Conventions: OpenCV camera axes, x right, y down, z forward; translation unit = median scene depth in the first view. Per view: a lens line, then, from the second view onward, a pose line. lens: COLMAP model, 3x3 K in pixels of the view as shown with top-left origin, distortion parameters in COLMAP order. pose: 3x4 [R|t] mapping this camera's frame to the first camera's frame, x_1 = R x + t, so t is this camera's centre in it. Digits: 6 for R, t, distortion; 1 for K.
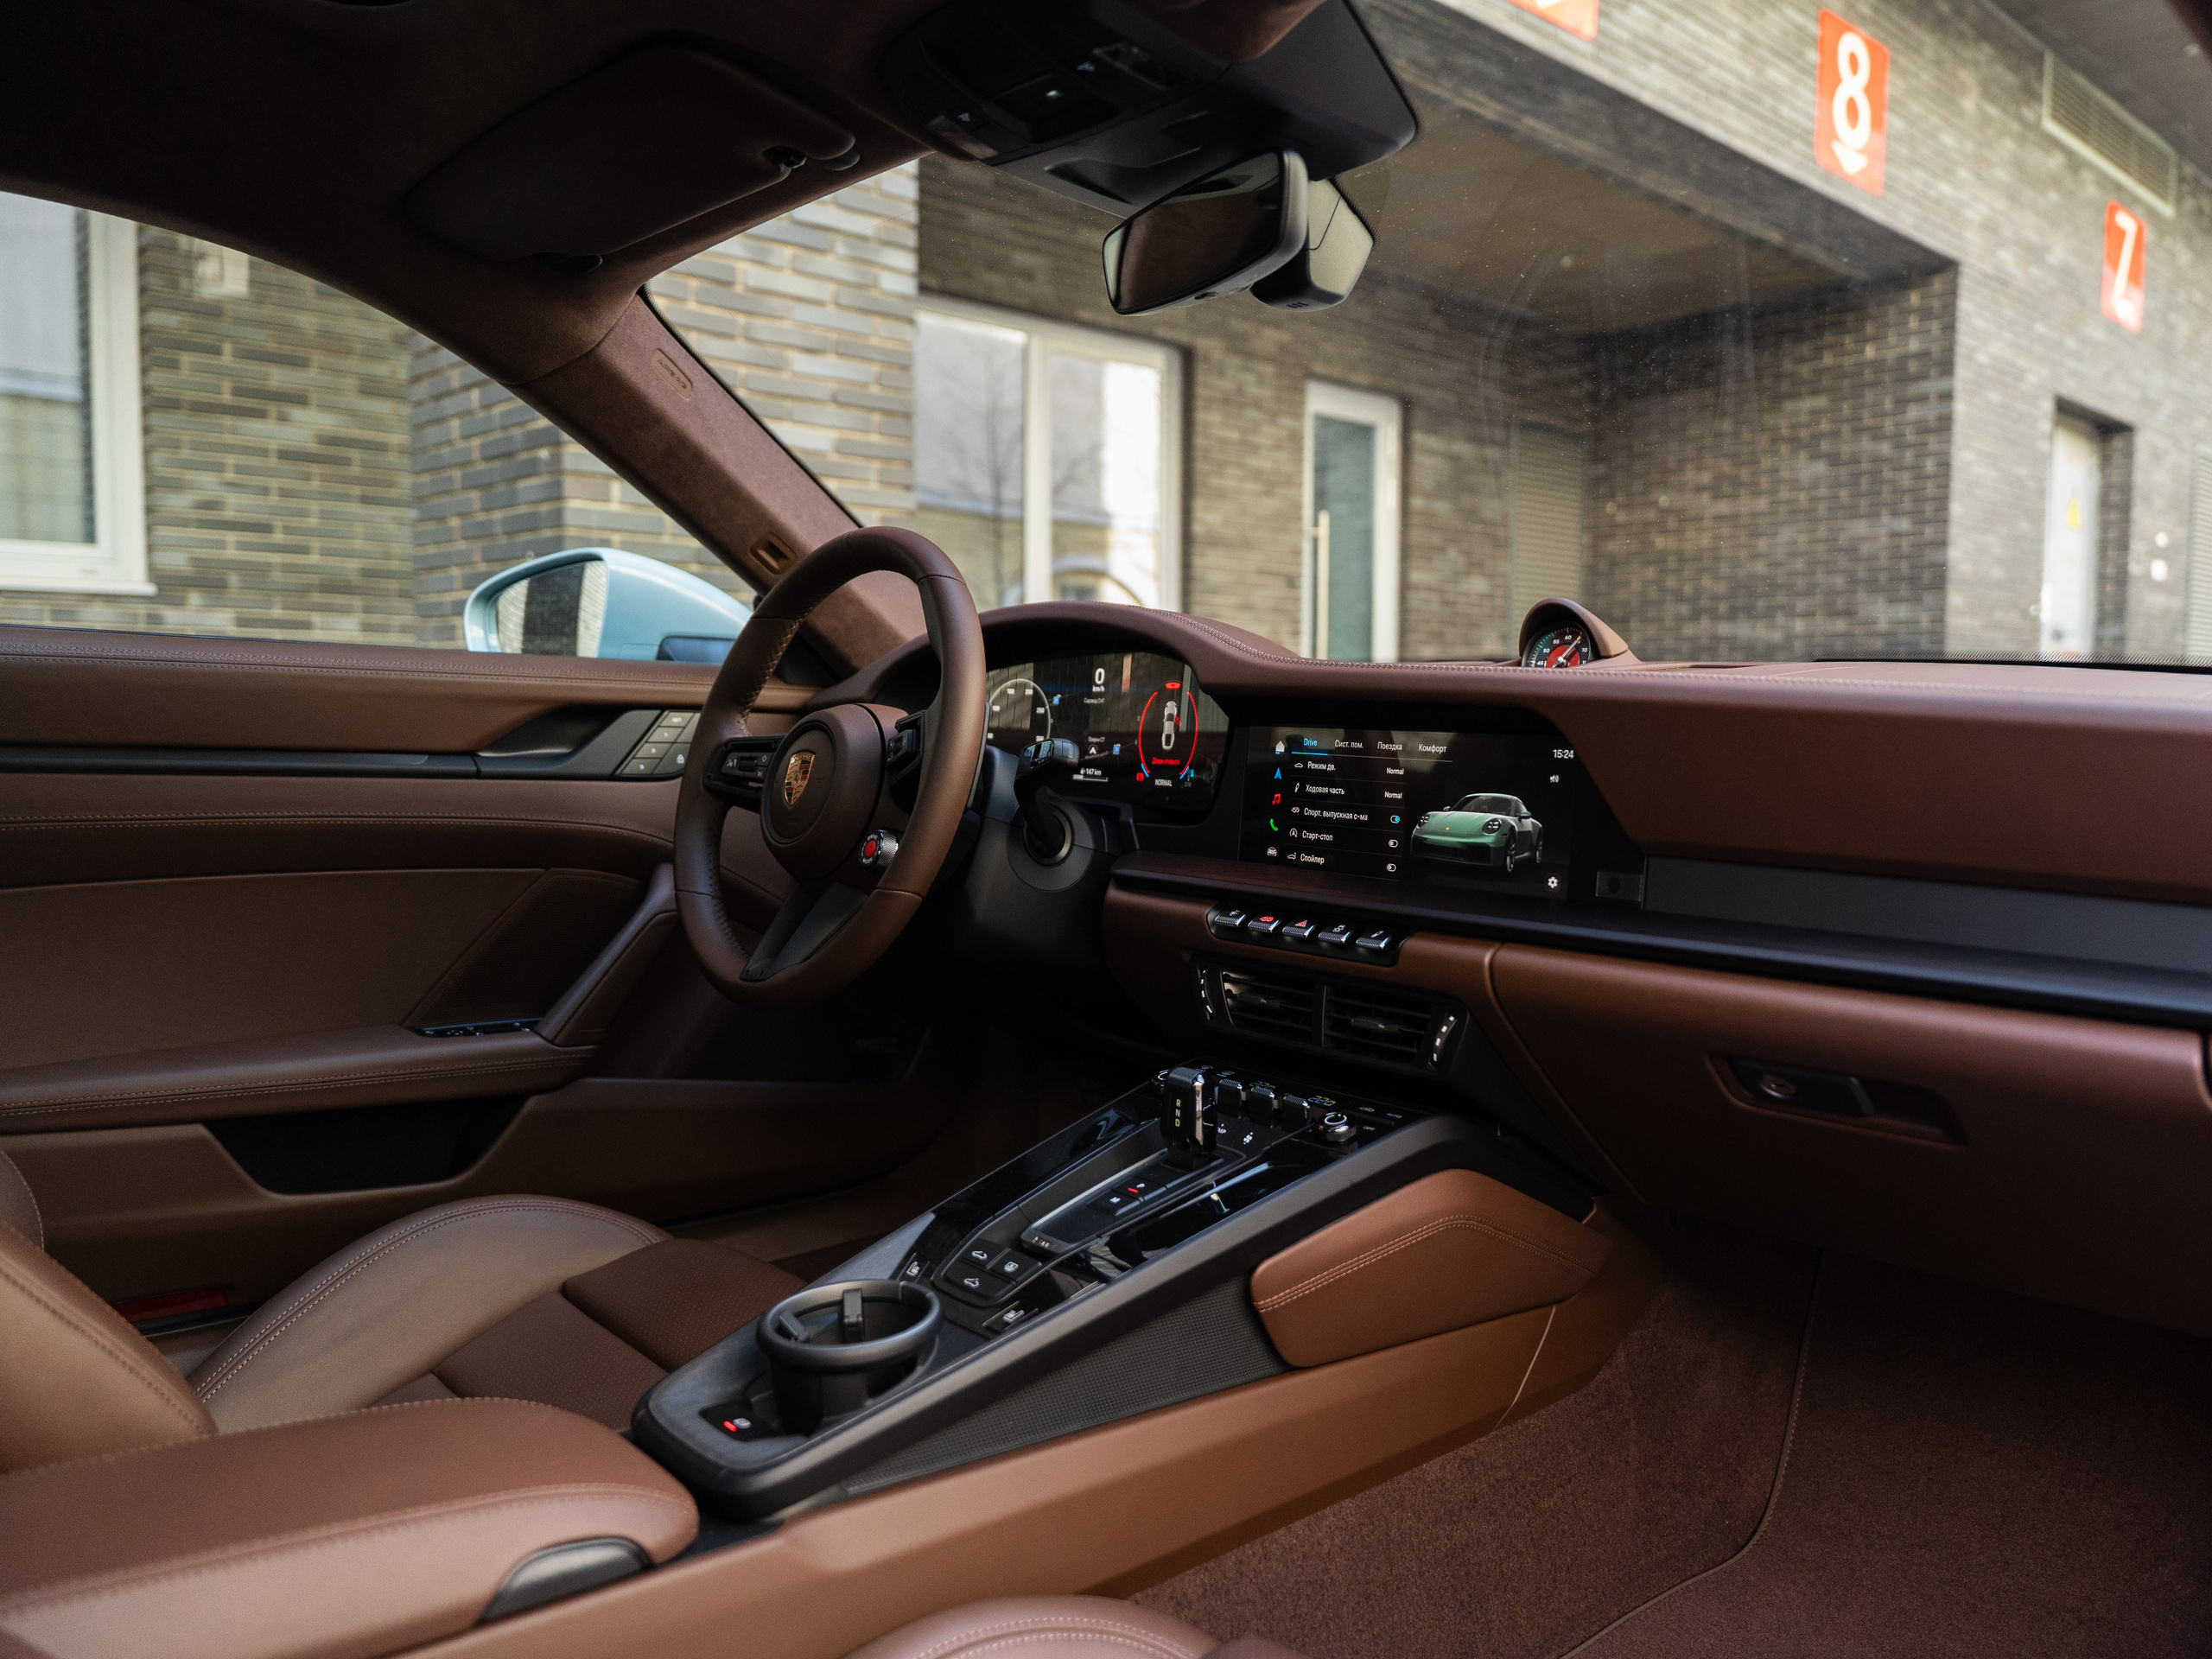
lens RADIAL K [[1696.9, 0, 1229.7], [0, 1696.9, 828.3], [0, 0, 1]] dist [-0.000747, -0.006130]
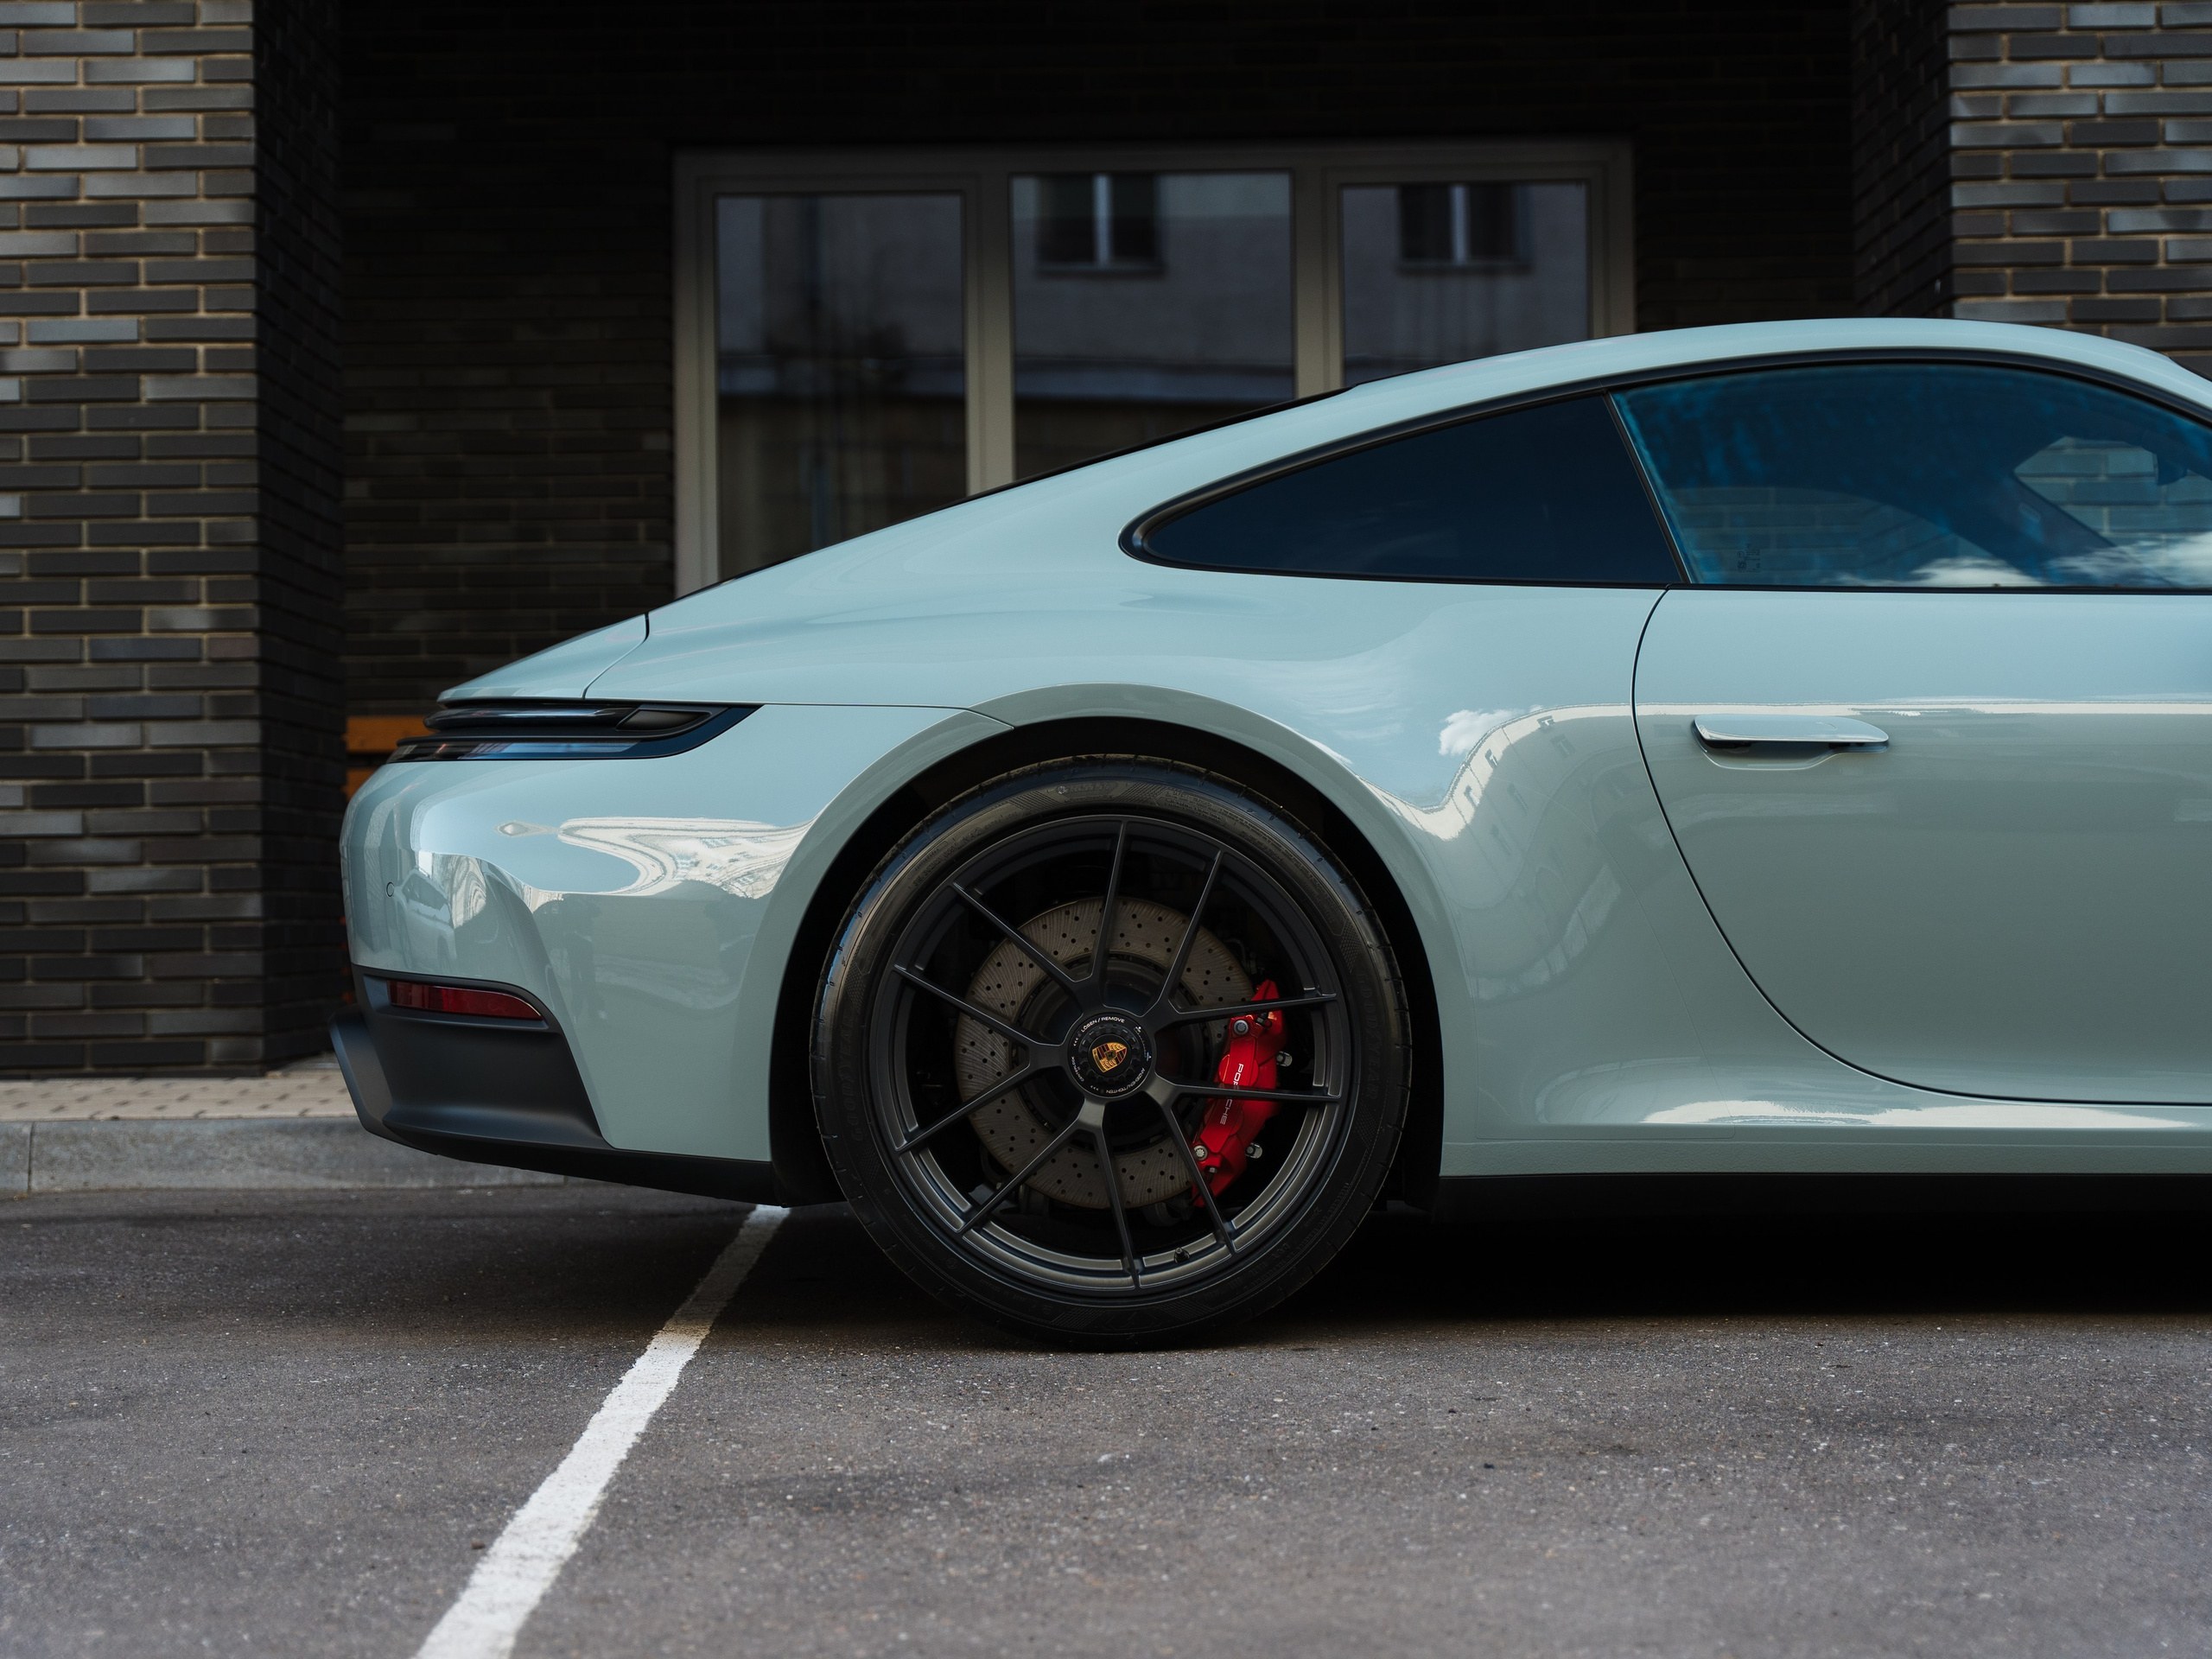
lens RADIAL K [[3701.0, 0, 1041.8], [0, 3701.0, 860.3], [0, 0, 1]] dist [0.016818, 0.018345]
pose [[0.703203, -0.039384, -0.709897, 0.494258], [-0.018924, 0.997074, -0.074062, 0.106536], [0.710737, 0.065515, 0.700401, -0.552206]]
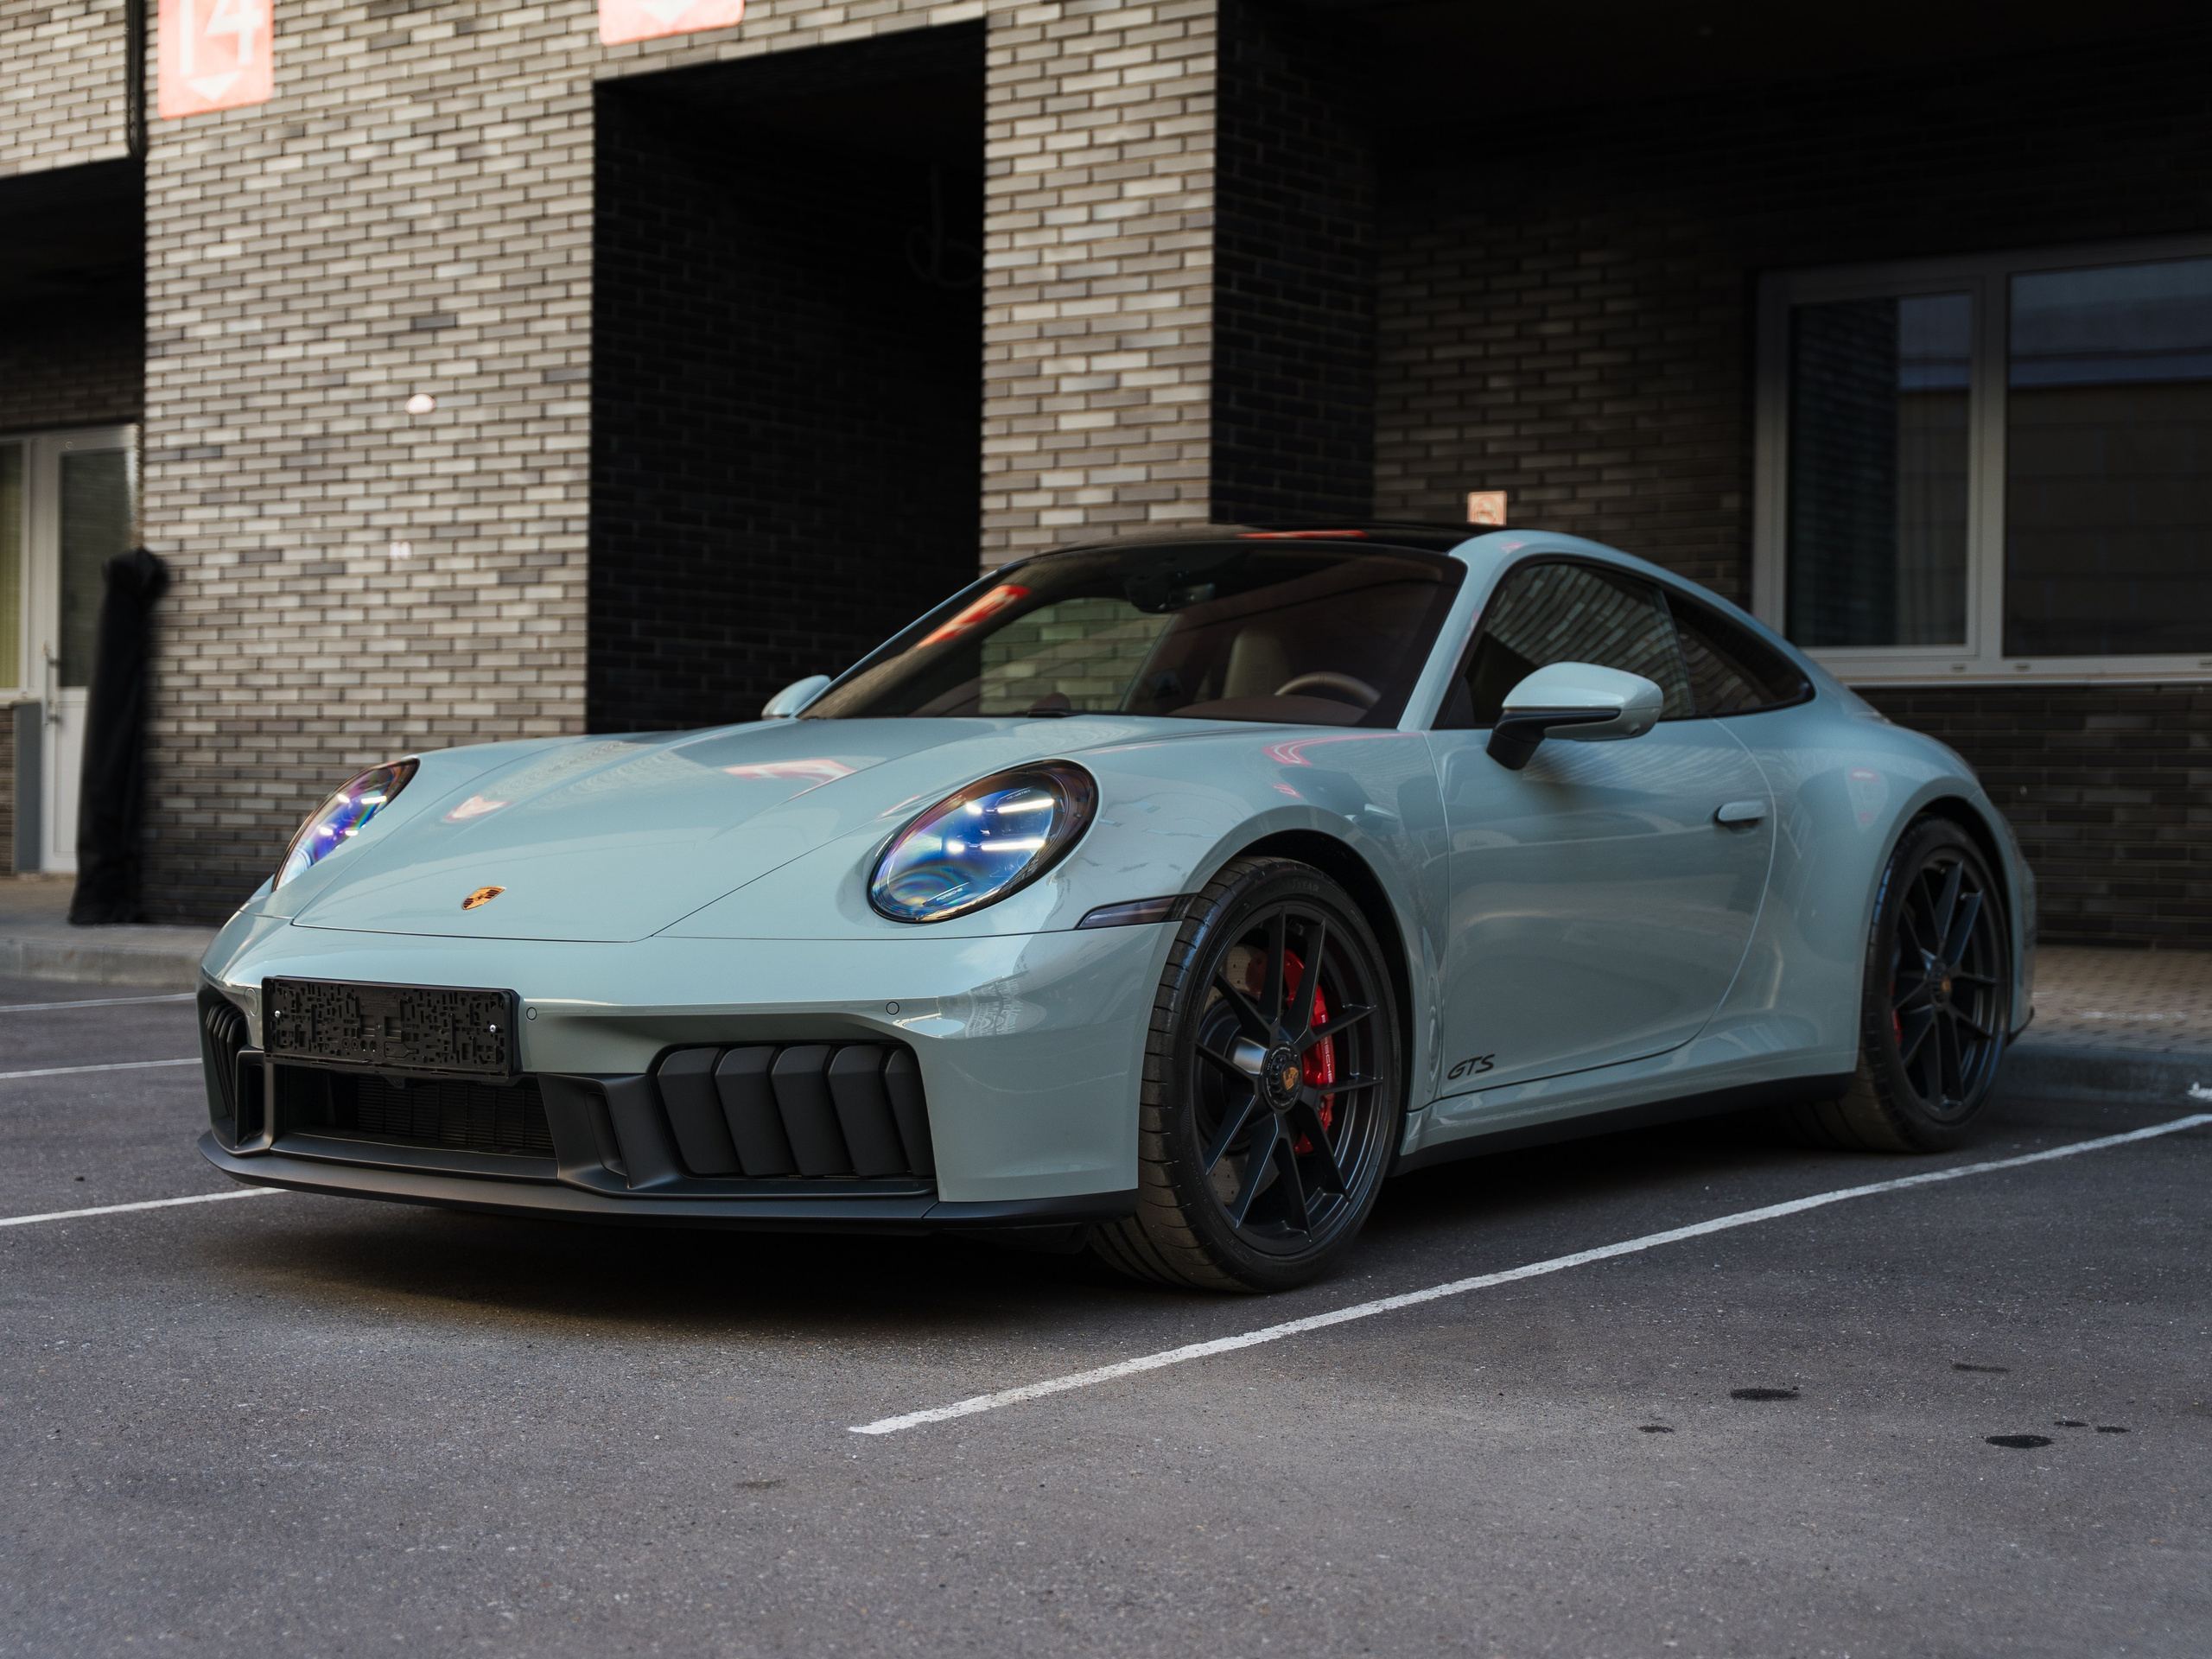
lens RADIAL K [[3518.5, 0, 1134.2], [0, 3518.5, 829.8], [0, 0, 1]] dist [0.021564, -0.047568]
pose [[0.140931, -0.010022, -0.989969, 1.287457], [-0.070849, 0.997283, -0.020182, 0.050682], [0.987481, 0.072982, 0.139838, -0.082613]]
